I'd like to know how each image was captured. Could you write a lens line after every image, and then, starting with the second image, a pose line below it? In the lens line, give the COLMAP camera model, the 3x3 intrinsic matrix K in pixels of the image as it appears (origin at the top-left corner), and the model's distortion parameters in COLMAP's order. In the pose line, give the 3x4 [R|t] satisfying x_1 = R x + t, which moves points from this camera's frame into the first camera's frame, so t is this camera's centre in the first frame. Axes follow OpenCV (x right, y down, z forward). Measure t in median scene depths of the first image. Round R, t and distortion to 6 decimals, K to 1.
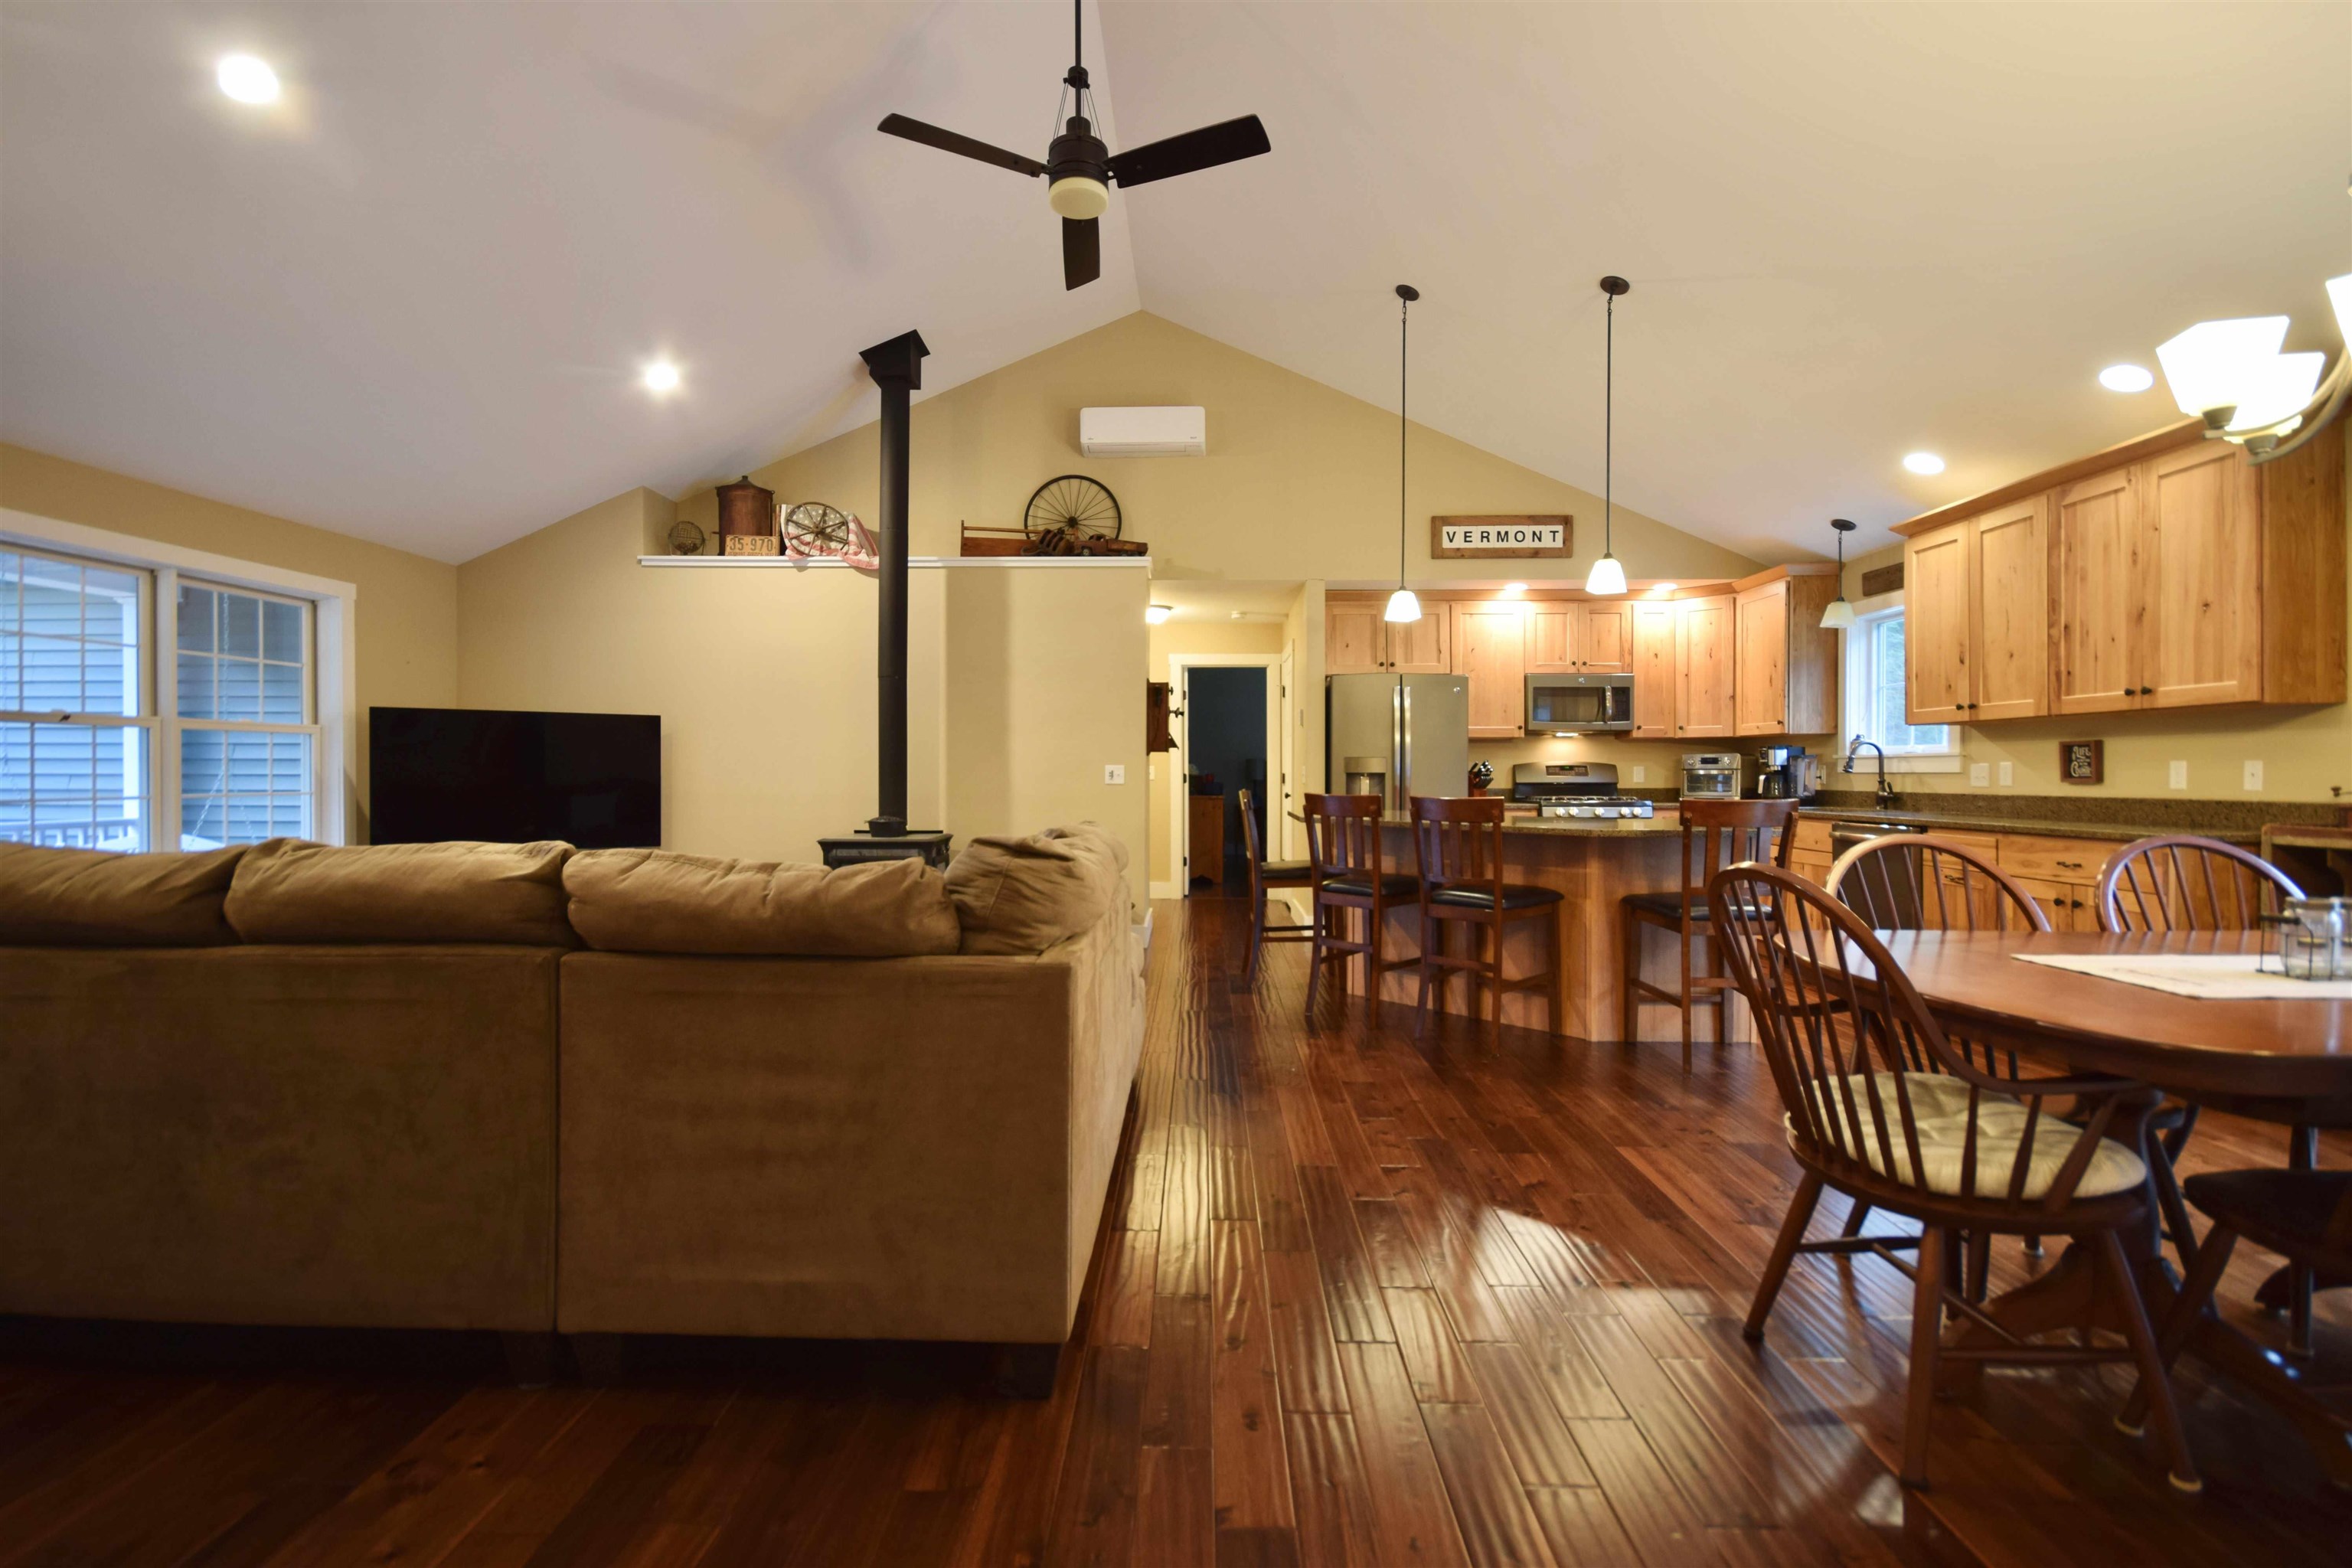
lens RADIAL K [[1031.5, 0, 1176.3], [0, 1031.5, 780.9], [0, 0, 1]] dist [0.012689, -0.010934]
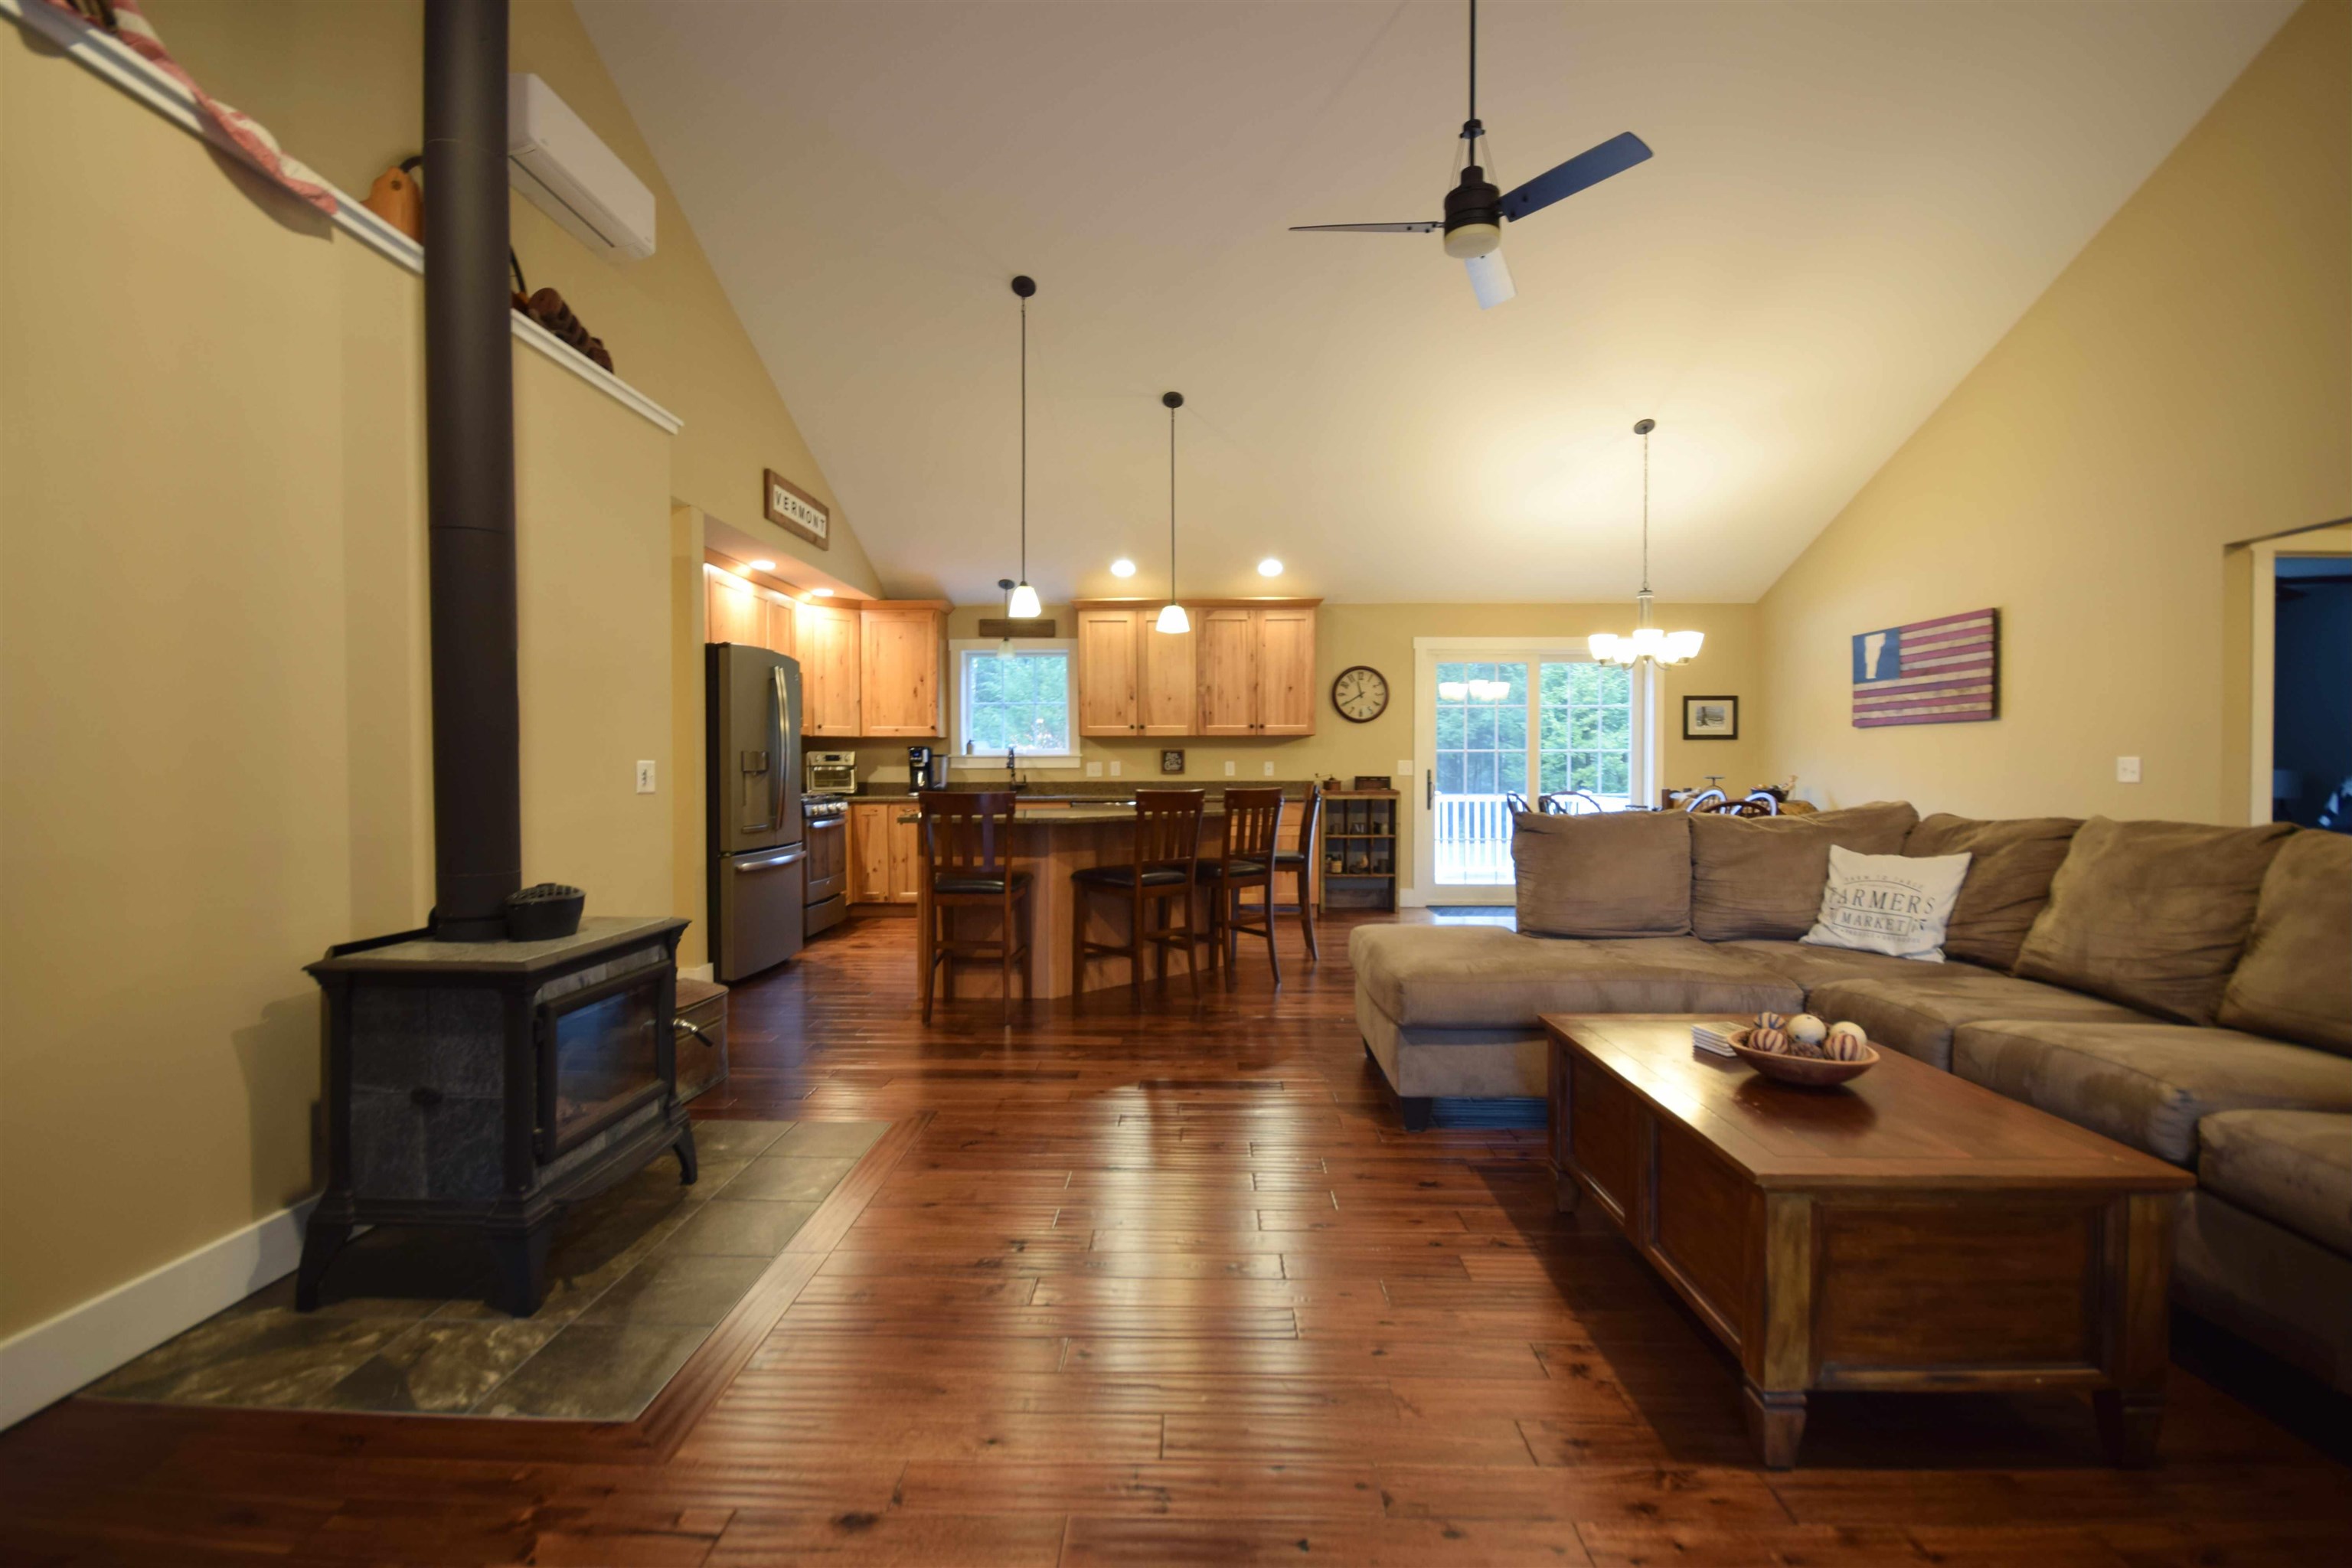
lens RADIAL K [[1038.4, 0, 1174.4], [0, 1038.4, 780.9], [0, 0, 1]] dist [-0.001831, 0.000138]
pose [[0.001986, -0.015730, 0.999874, -0.873487], [0.010989, 0.999816, 0.015708, -0.012786], [-0.999938, 0.010956, 0.002159, 0.961858]]
